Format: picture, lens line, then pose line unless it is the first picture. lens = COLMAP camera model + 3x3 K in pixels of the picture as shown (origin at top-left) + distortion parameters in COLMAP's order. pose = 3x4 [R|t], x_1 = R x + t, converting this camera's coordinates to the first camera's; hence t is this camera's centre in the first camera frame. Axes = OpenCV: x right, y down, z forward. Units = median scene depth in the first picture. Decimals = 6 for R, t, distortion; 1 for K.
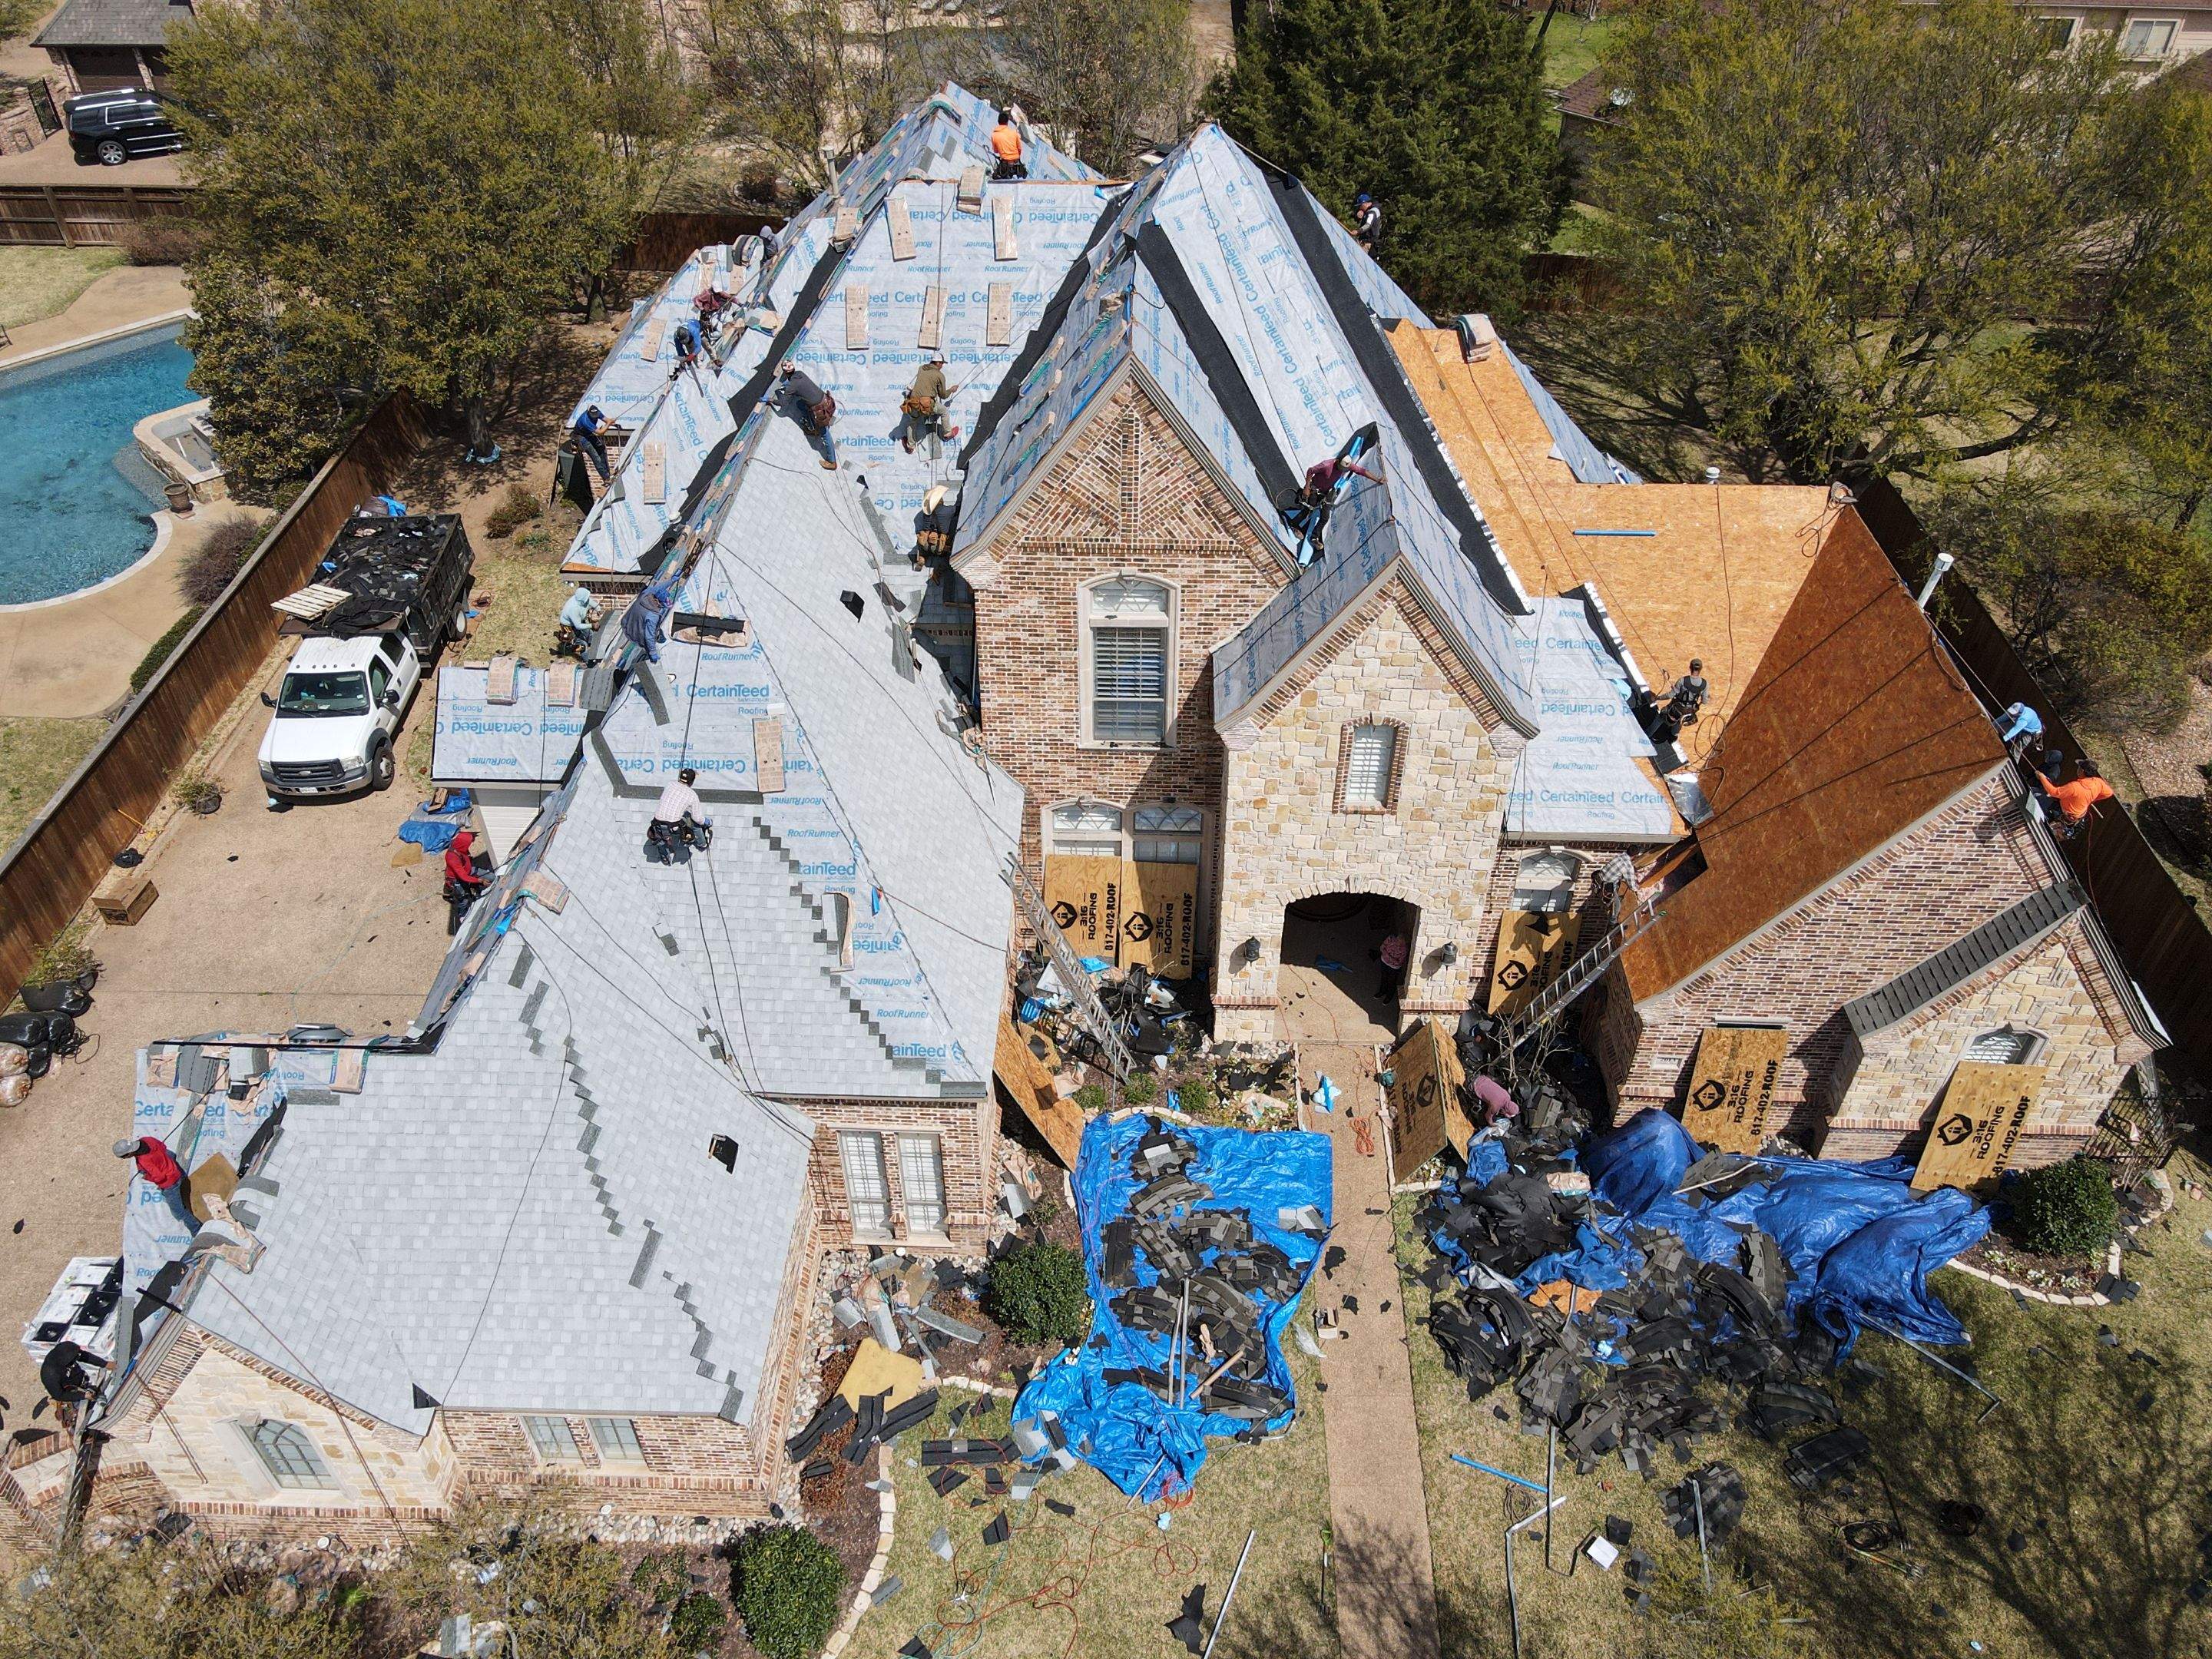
lens RADIAL K [[1625.5, 0, 1104.9], [0, 1625.5, 816.0], [0, 0, 1]] dist [0.010514, 0.010001]
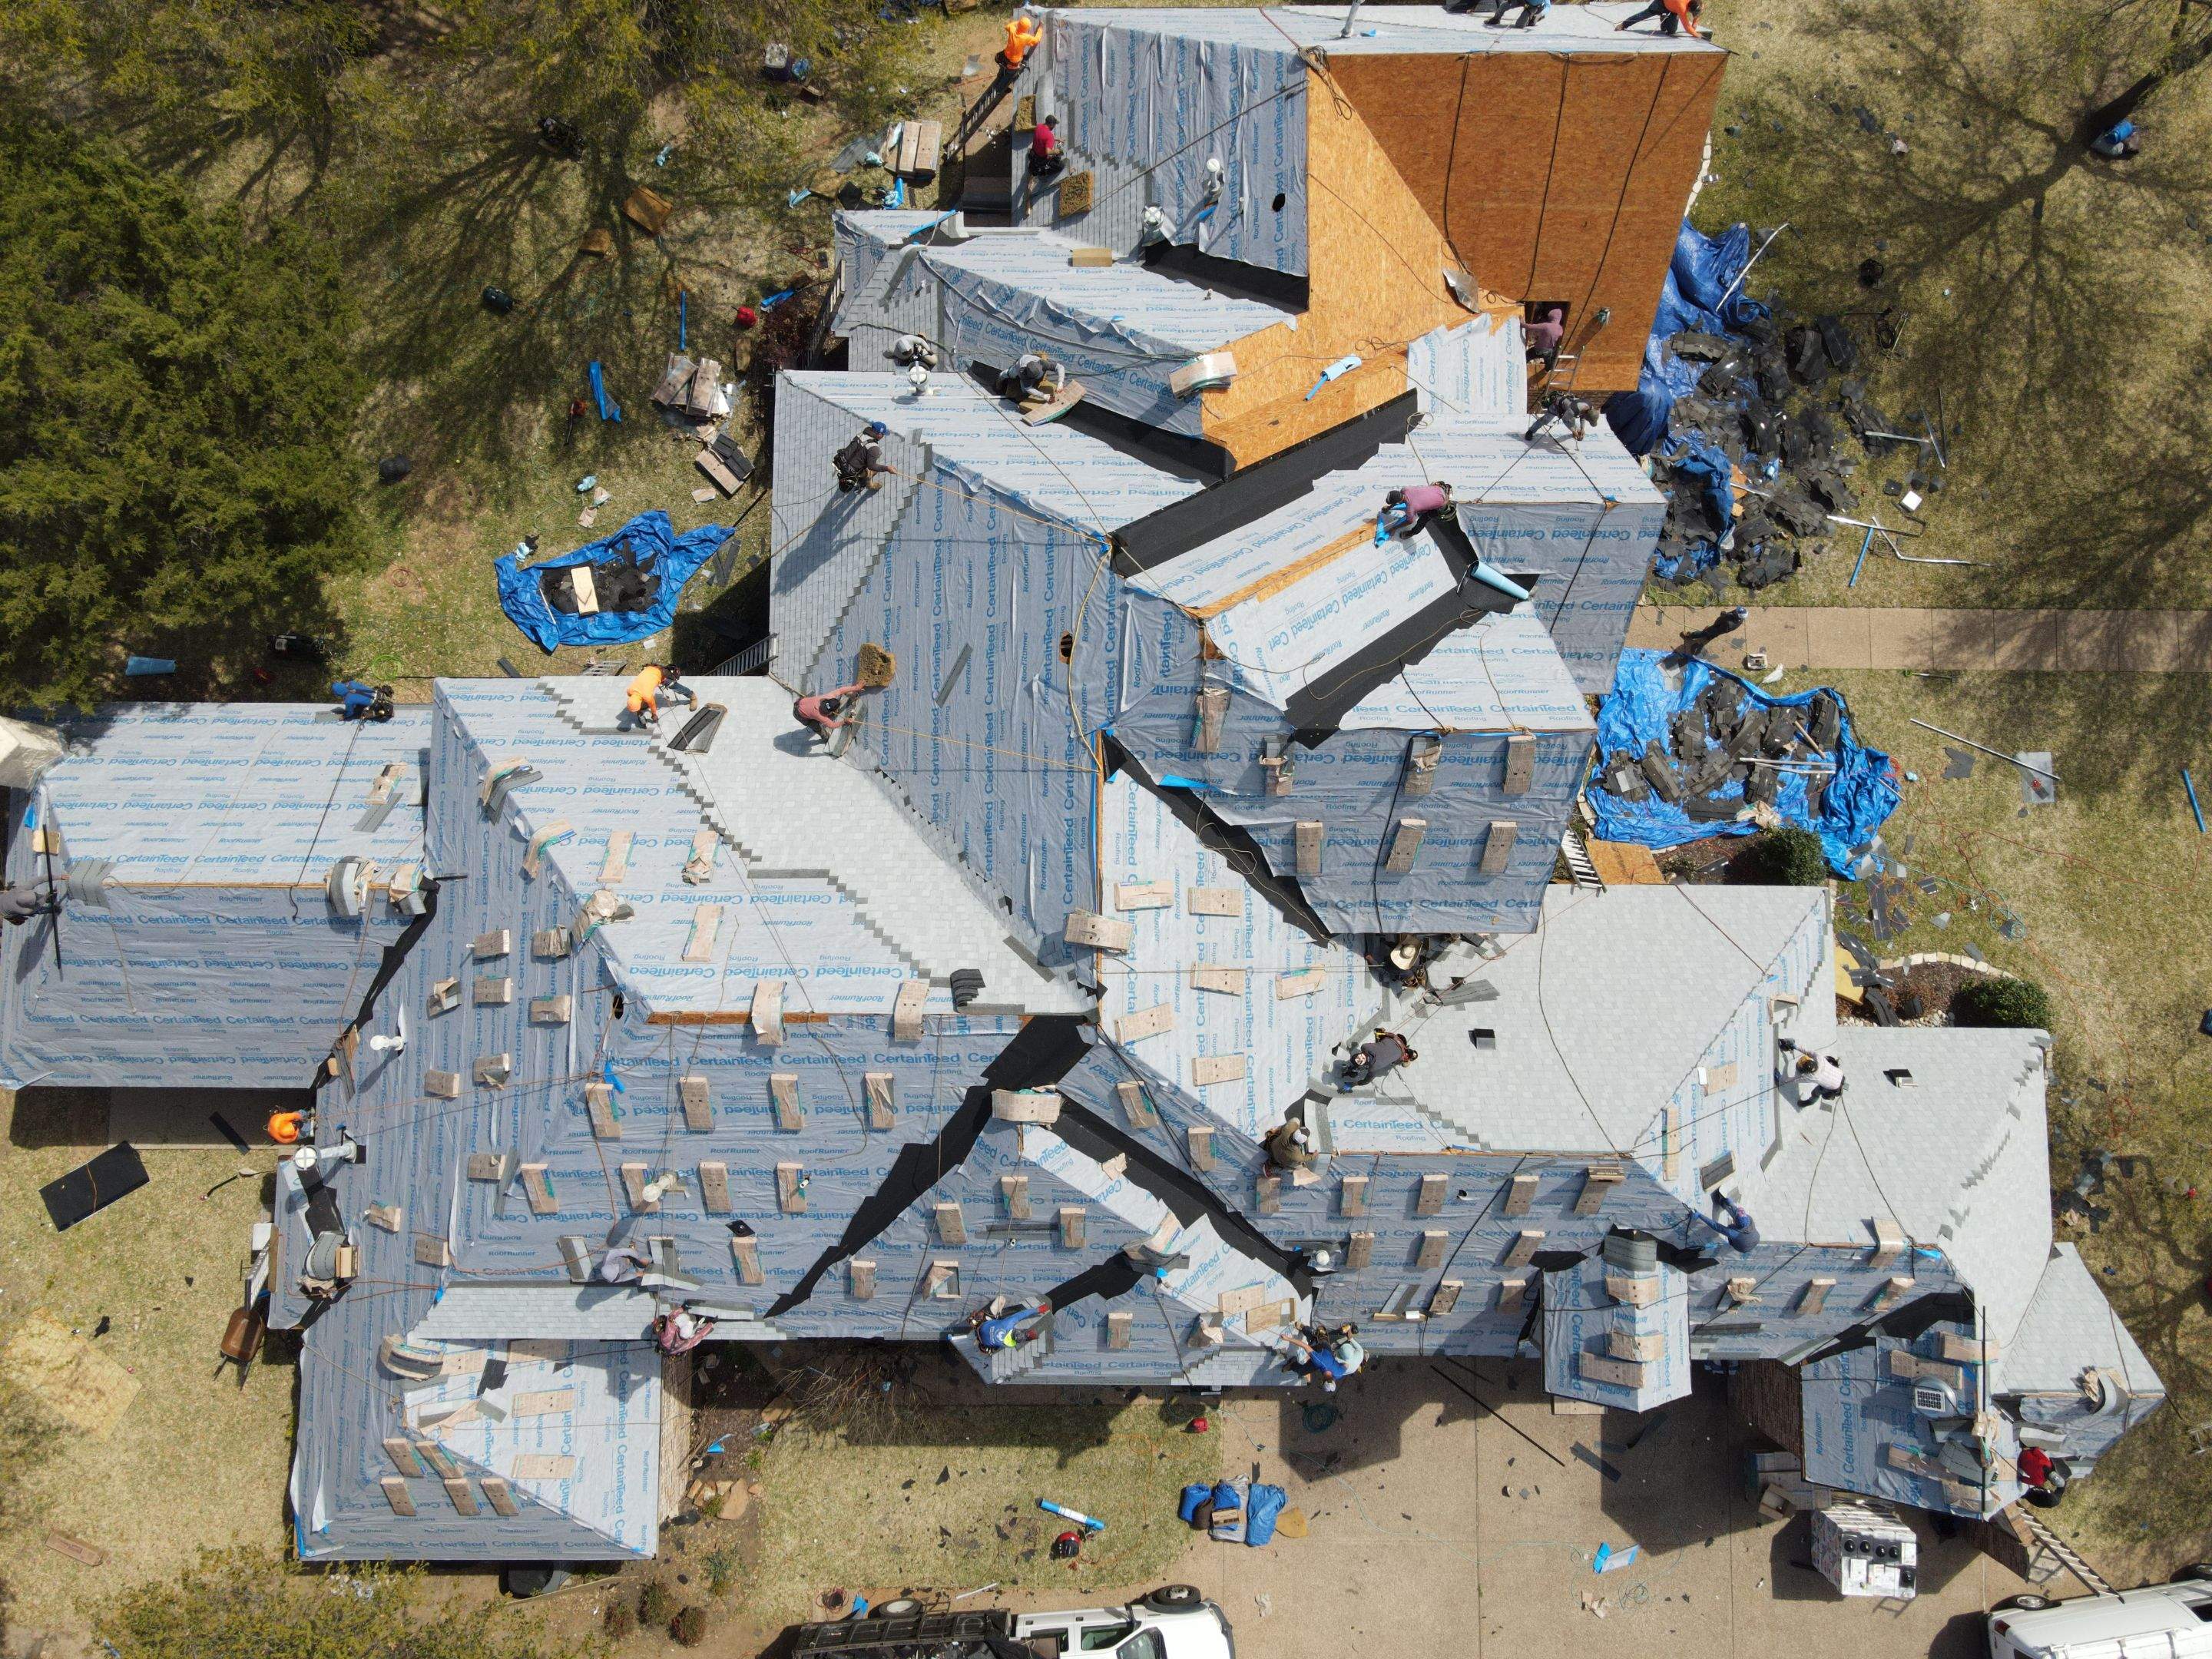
lens RADIAL K [[1625.5, 0, 1100.3], [0, 1625.5, 818.2], [0, 0, 1]] dist [0.010514, 0.010001]
pose [[-0.029157, -0.995668, 0.088286, -0.102078], [0.650877, 0.048121, 0.757657, -1.083081], [-0.758623, 0.079554, 0.646654, 0.522698]]
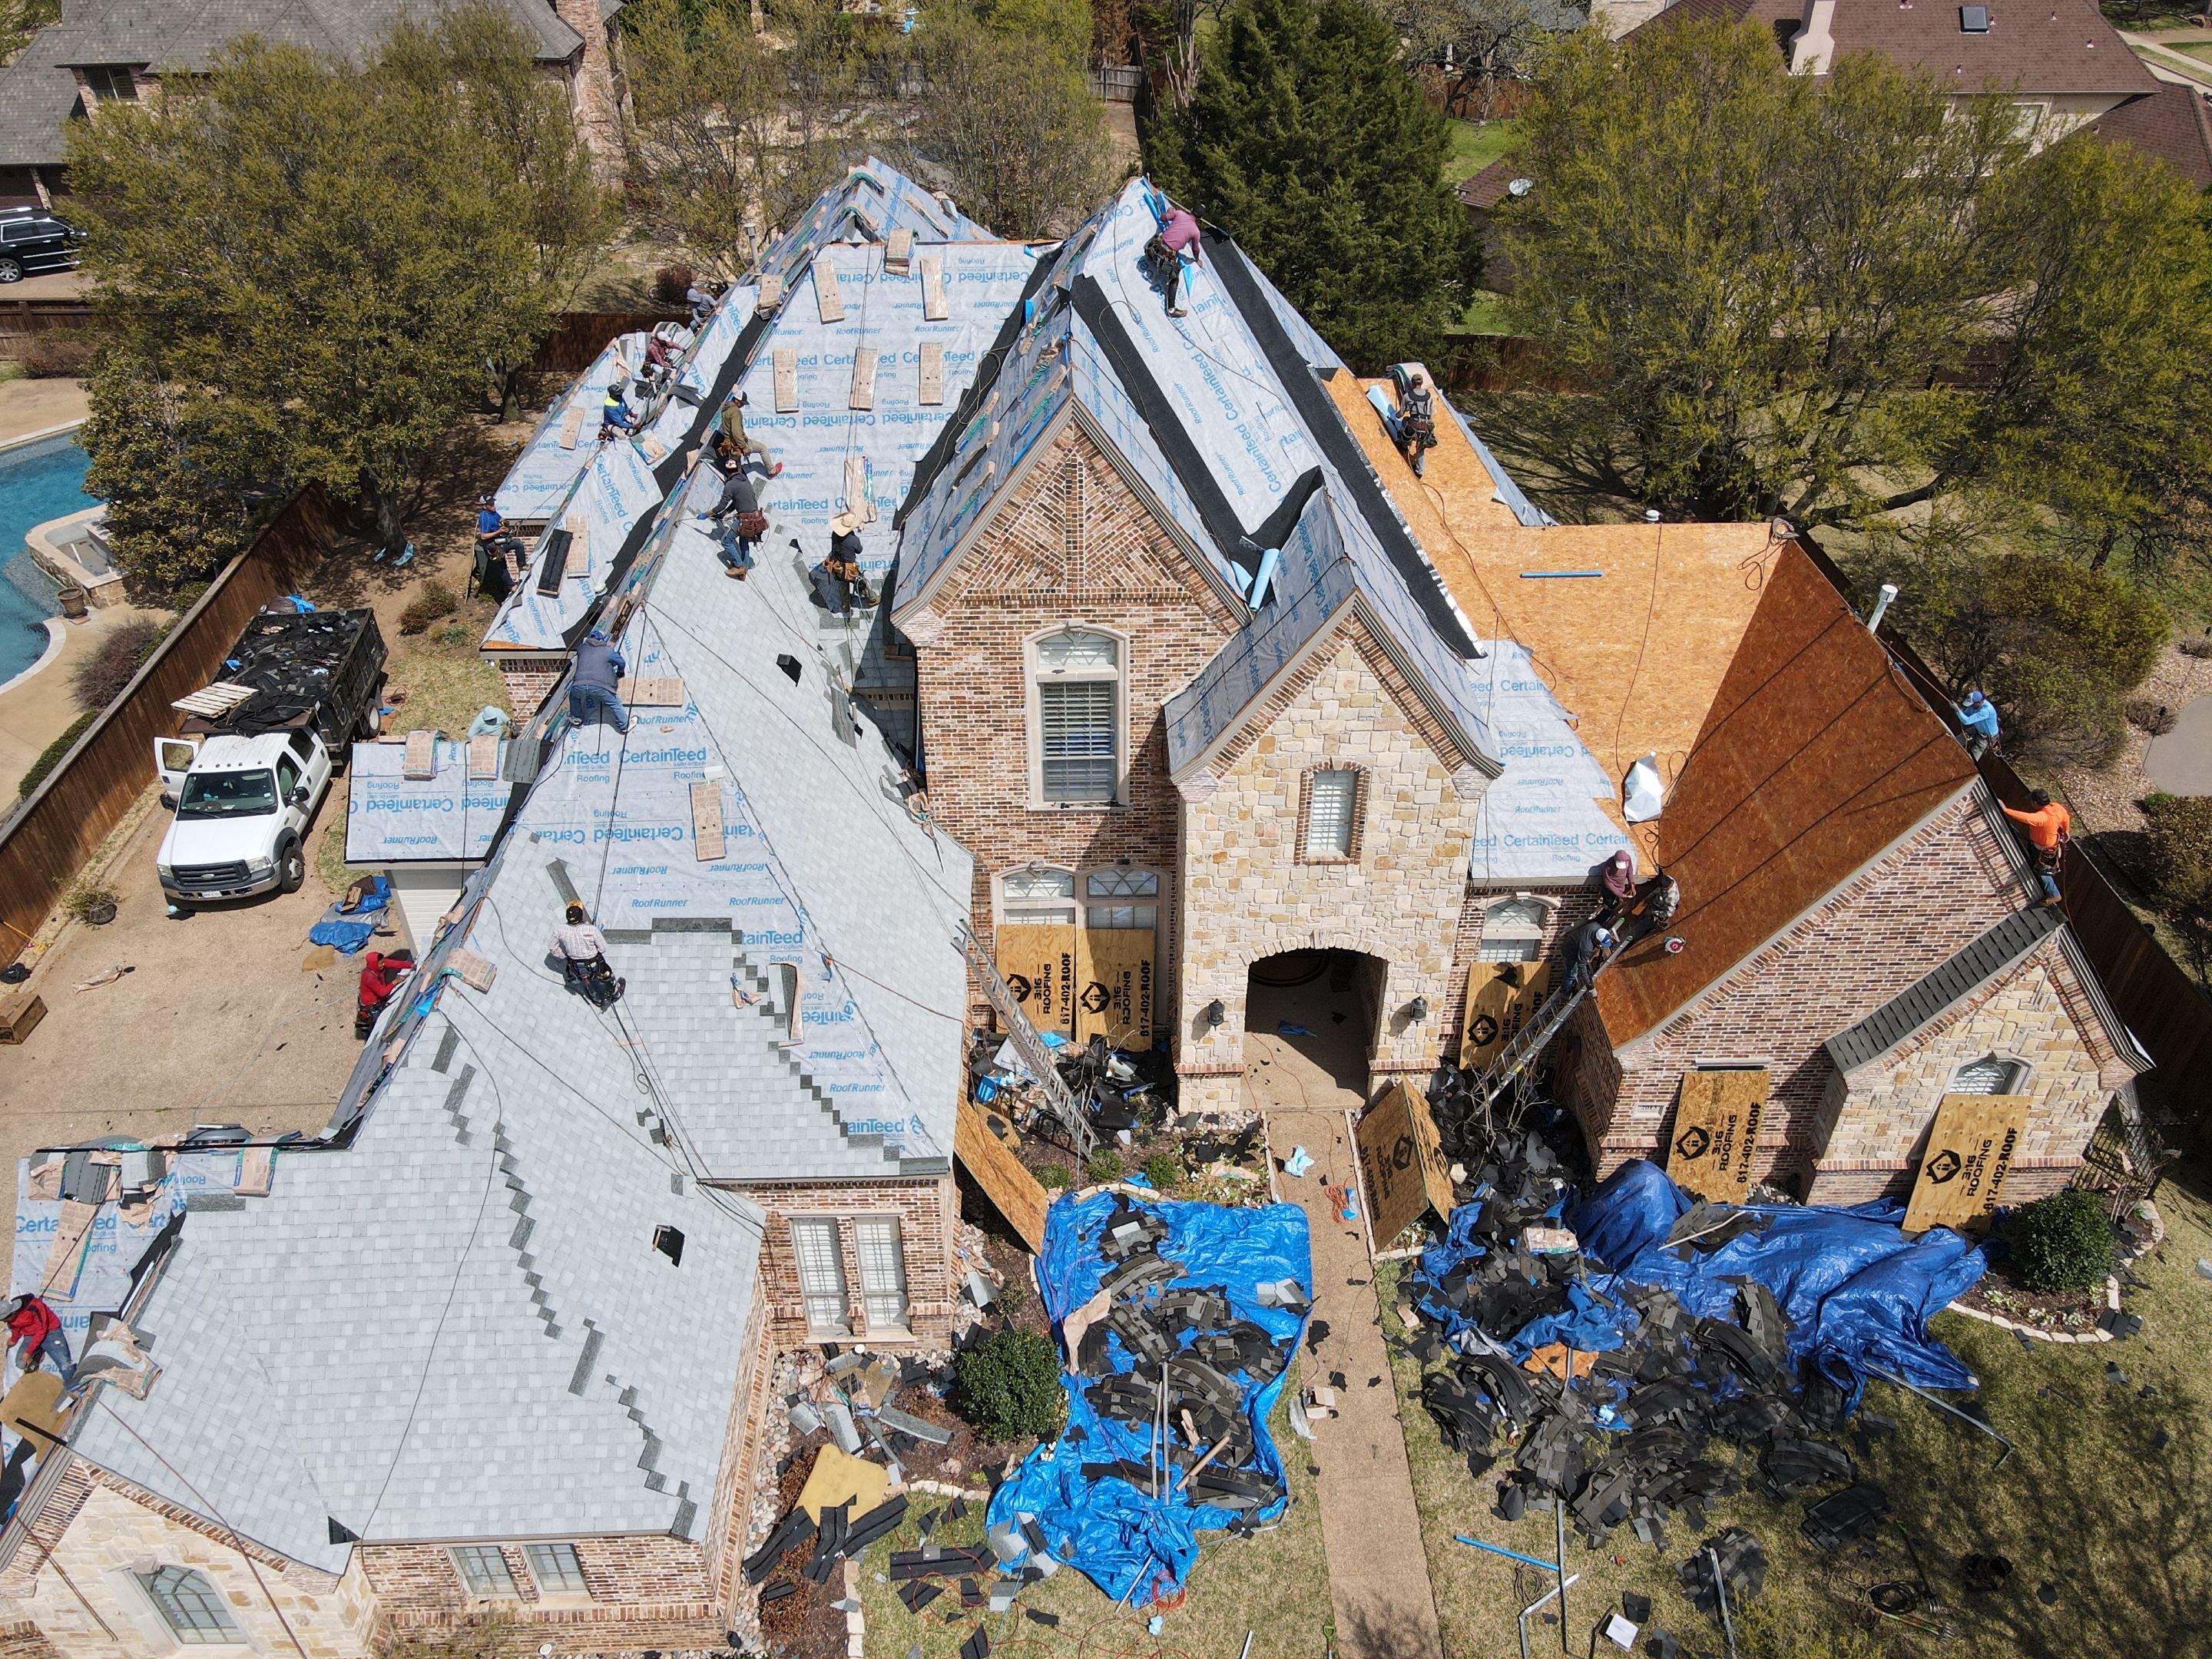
lens RADIAL K [[1625.5, 0, 1105.4], [0, 1625.5, 815.3], [0, 0, 1]] dist [0.010514, 0.010001]
pose [[0.998256, -0.036210, 0.046630, -0.016603], [0.039286, 0.996991, -0.066823, 0.029213], [-0.044070, 0.068539, 0.996675, 0.037527]]
